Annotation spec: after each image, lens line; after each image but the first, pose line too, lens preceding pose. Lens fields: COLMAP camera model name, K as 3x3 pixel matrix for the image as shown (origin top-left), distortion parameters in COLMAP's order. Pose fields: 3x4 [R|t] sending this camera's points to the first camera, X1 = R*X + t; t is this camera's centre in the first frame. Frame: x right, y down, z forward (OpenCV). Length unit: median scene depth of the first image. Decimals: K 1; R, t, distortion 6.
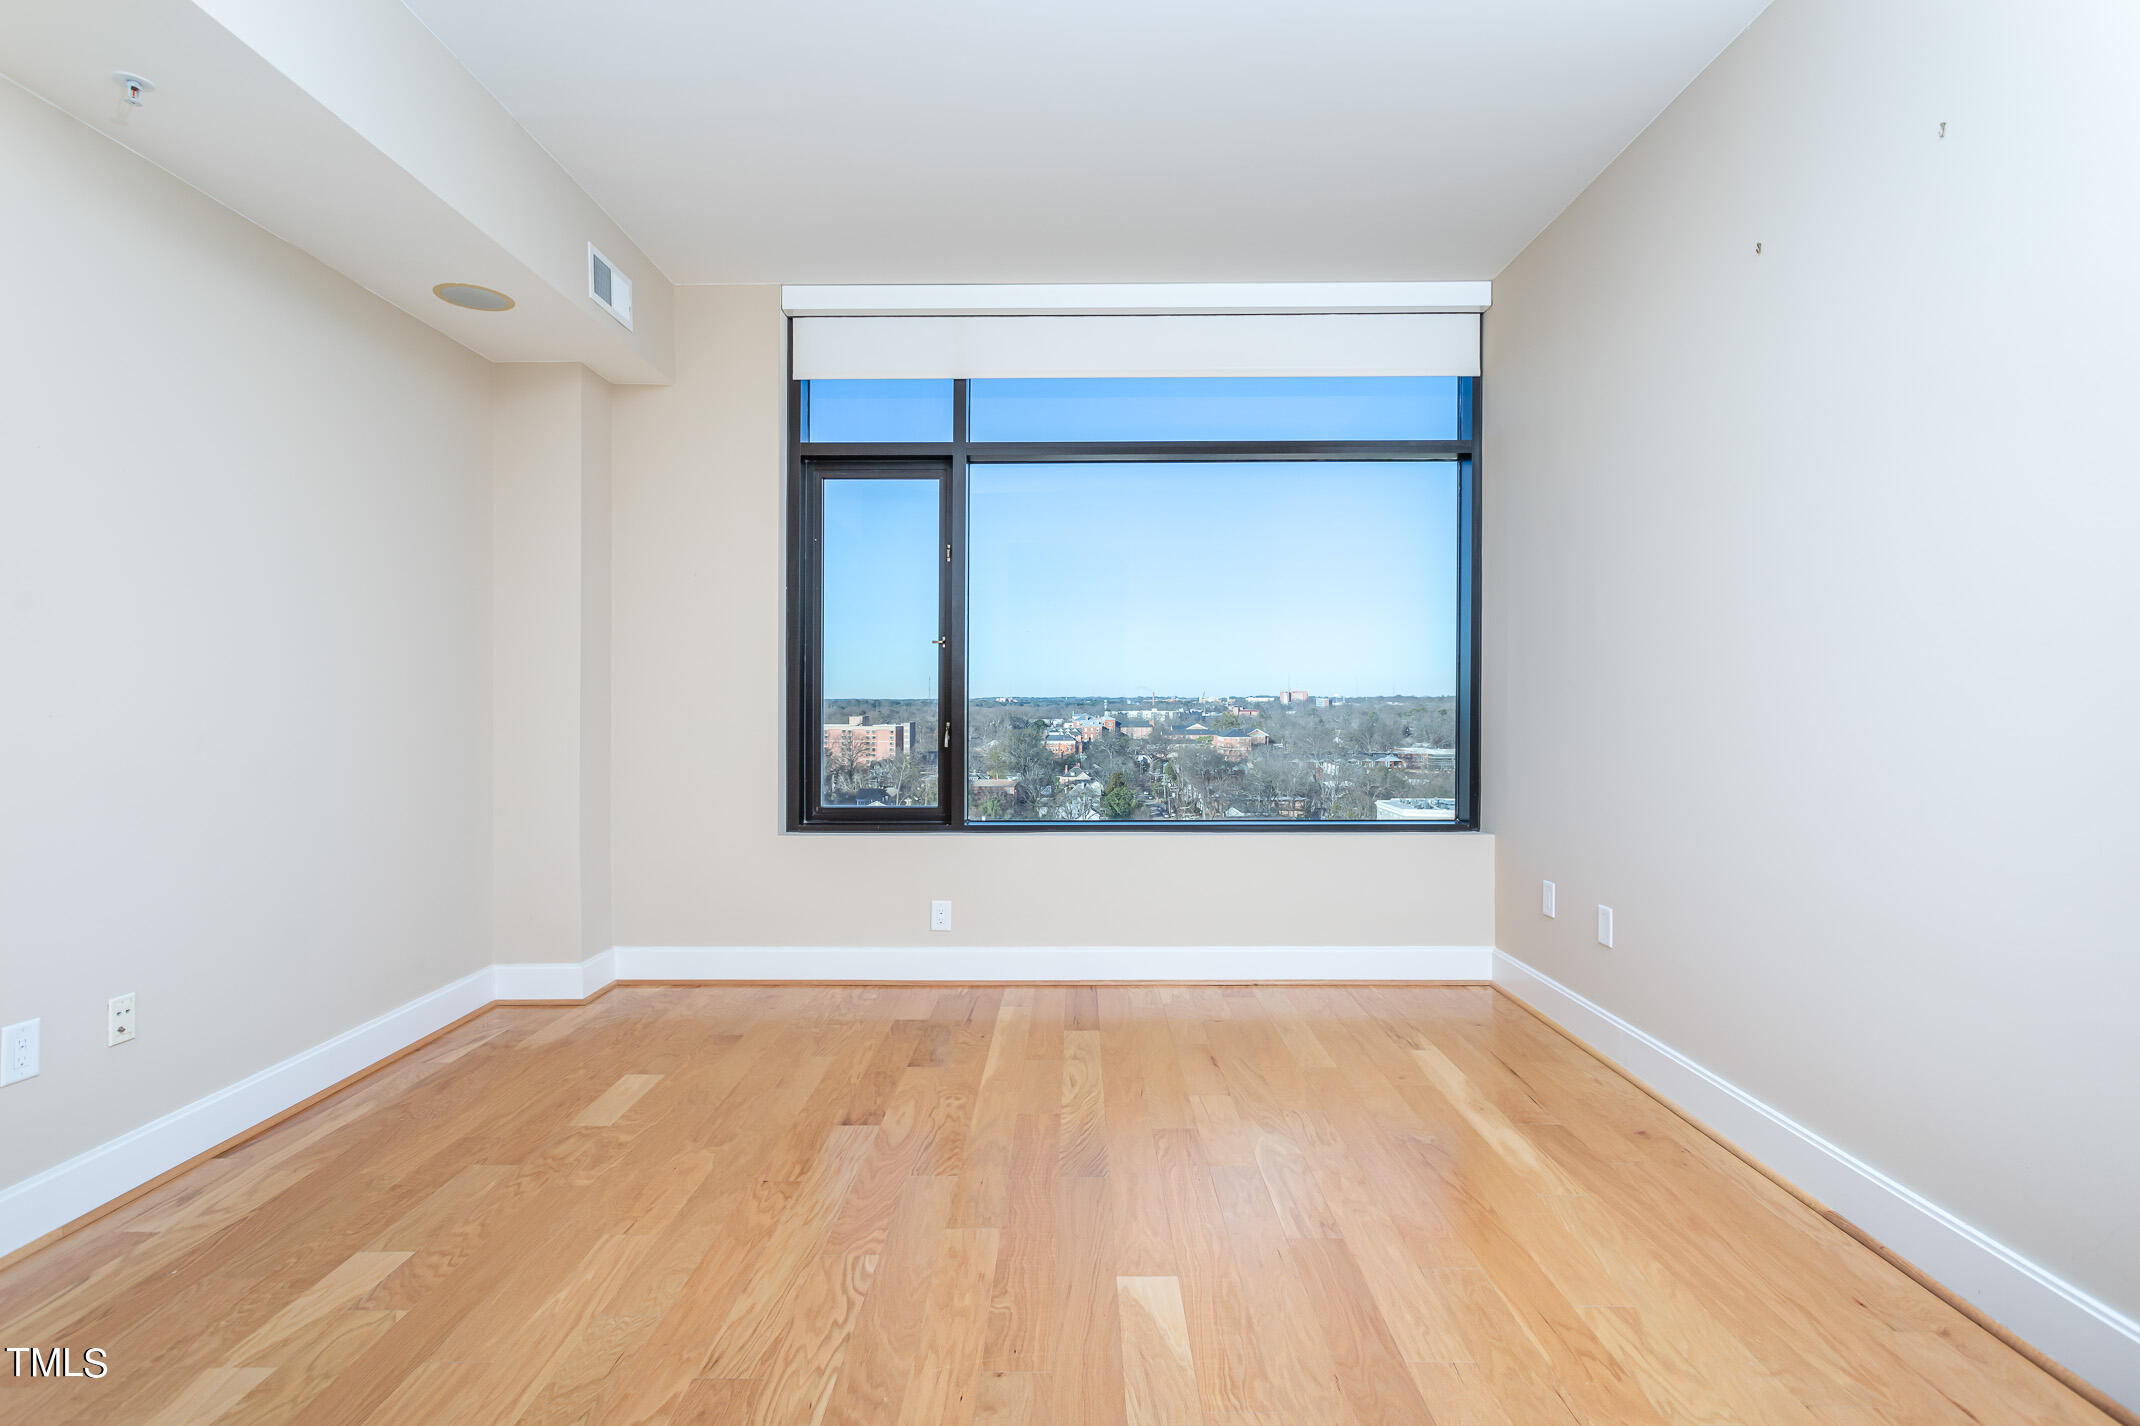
lens RADIAL K [[1029.0, 0, 1075.6], [0, 1029.0, 702.6], [0, 0, 1]] dist [0.001524, 0.000616]
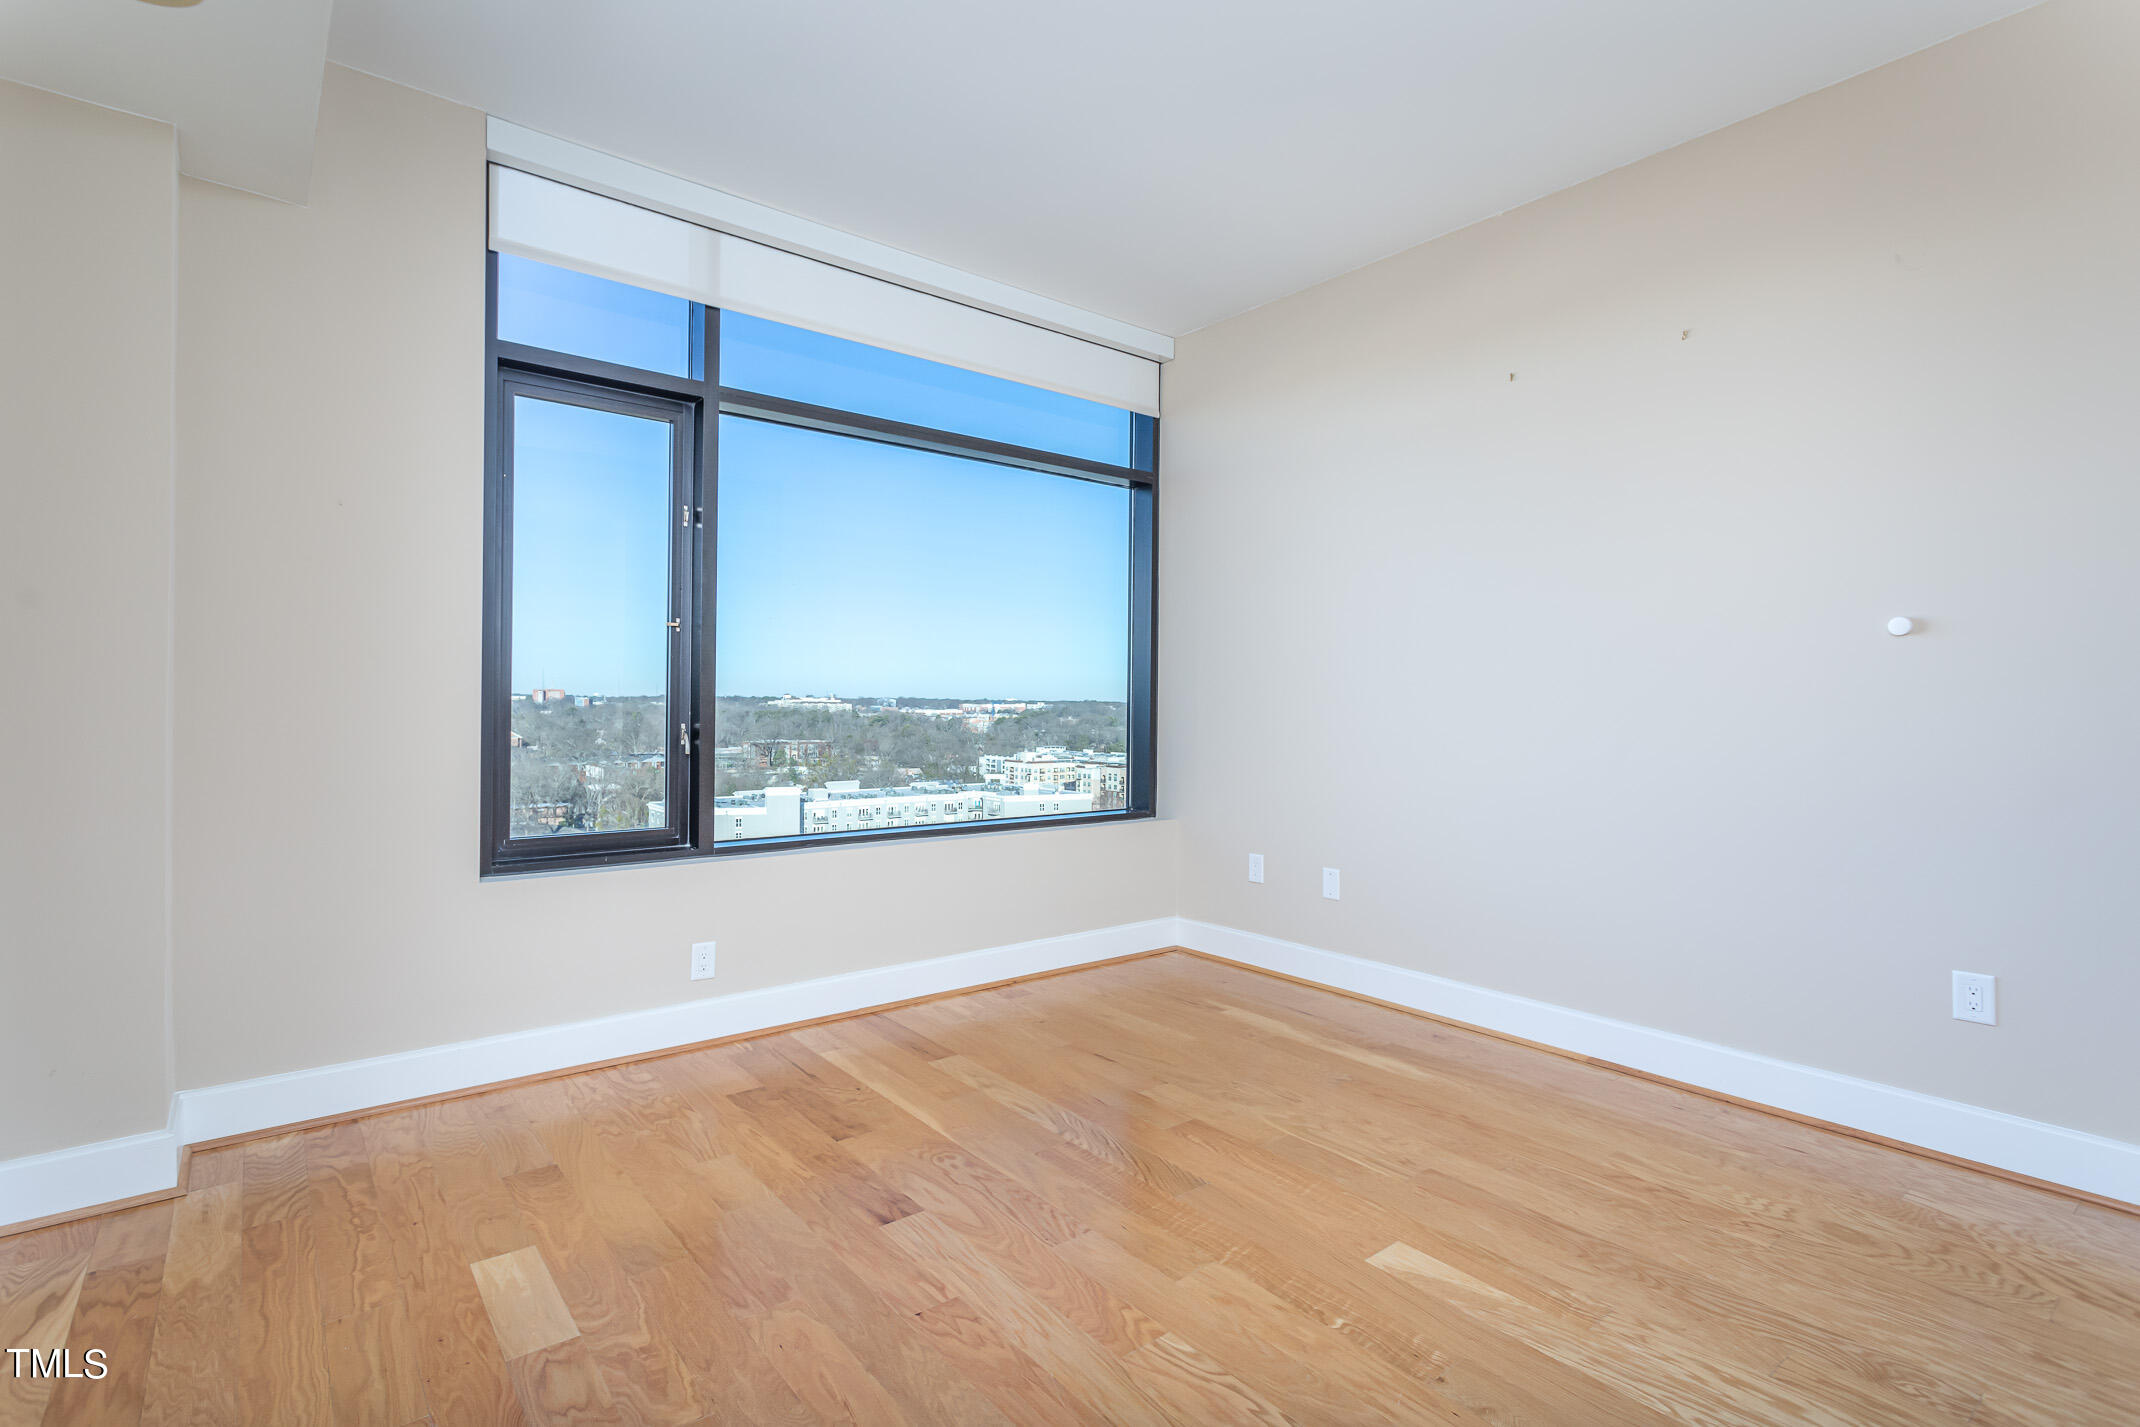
lens RADIAL K [[1013.6, 0, 1056.4], [0, 1013.6, 705.3], [0, 0, 1]] dist [-0.000099, 0.001437]
pose [[0.781123, 0.005781, 0.624350, -0.413658], [-0.007371, 0.999973, -0.000038, 0.002902], [-0.624333, -0.004573, 0.781145, 0.200696]]
